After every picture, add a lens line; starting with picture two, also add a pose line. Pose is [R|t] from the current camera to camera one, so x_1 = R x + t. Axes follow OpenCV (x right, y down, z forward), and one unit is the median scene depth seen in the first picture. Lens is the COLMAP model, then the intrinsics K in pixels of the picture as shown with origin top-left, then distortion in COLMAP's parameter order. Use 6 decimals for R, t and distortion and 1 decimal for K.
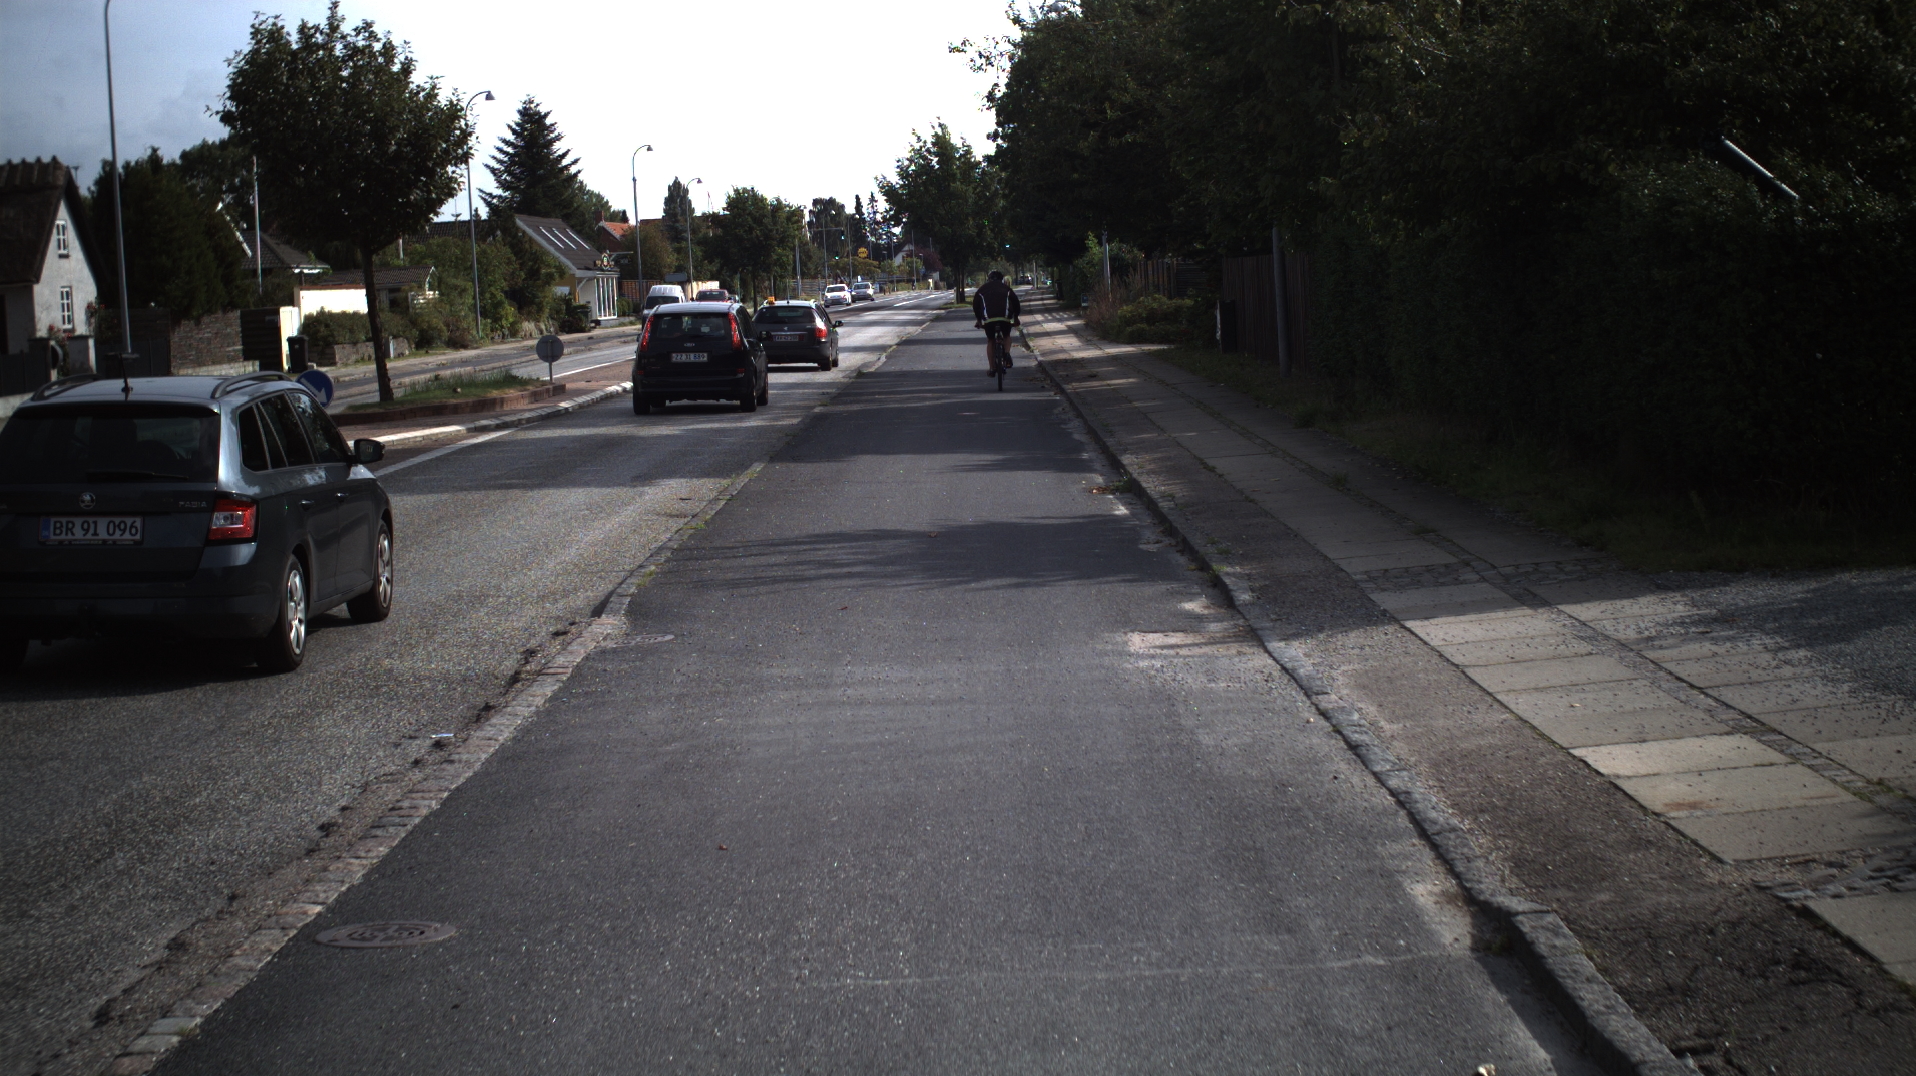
lens RADIAL K [[3850.0, 0, 958.0], [0, 3850.0, 538.0], [0, 0, 1]] dist [-0.290237, 0.295279]
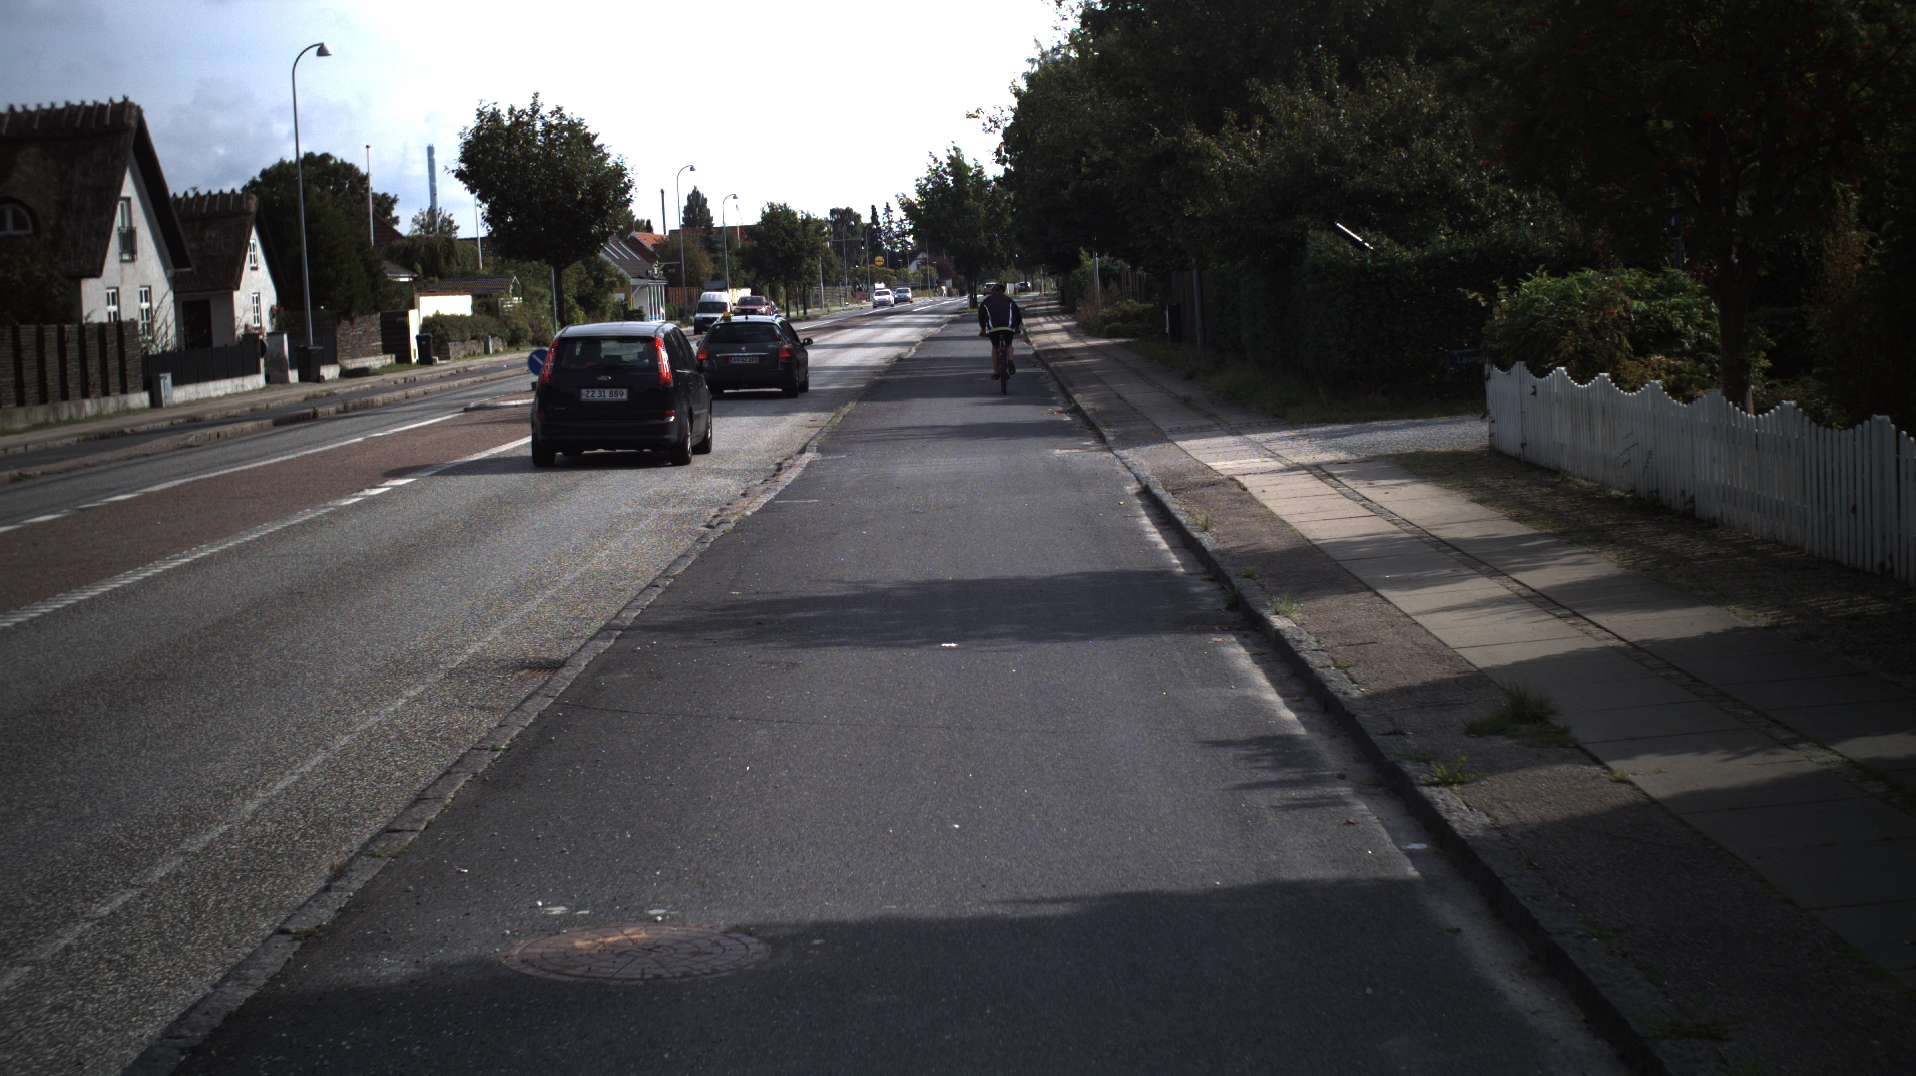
lens RADIAL K [[3850.0, 0, 958.0], [0, 3850.0, 538.0], [0, 0, 1]] dist [-0.290237, 0.295279]
pose [[0.999995, -0.000426, -0.002972, -0.000787], [0.000421, 0.999998, -0.001694, 0.012257], [0.002973, 0.001693, 0.999994, -0.188121]]
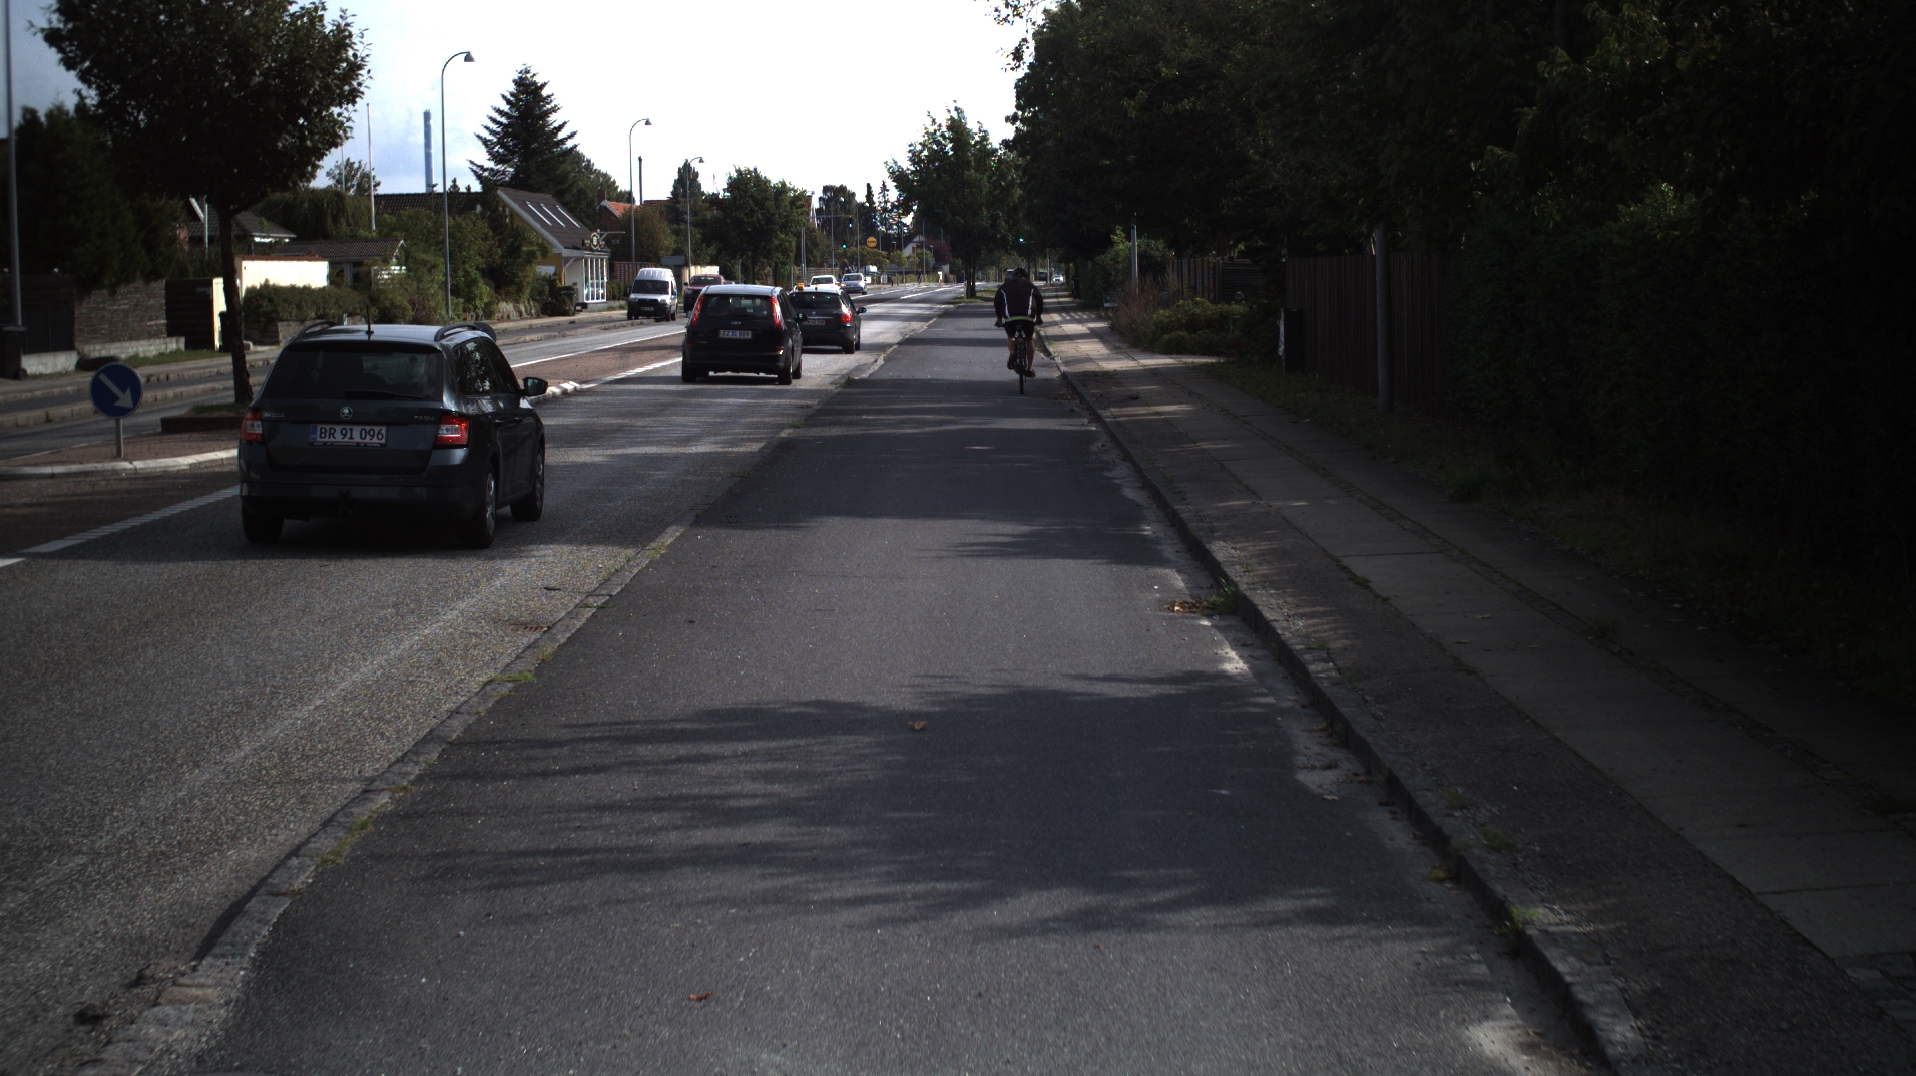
lens RADIAL K [[3850.0, 0, 958.0], [0, 3850.0, 538.0], [0, 0, 1]] dist [-0.290237, 0.295279]
pose [[0.999416, 0.034183, -0.000291, -0.000310], [-0.034183, 0.999414, 0.001713, -0.006207], [0.000350, -0.001702, 0.999998, 0.093686]]
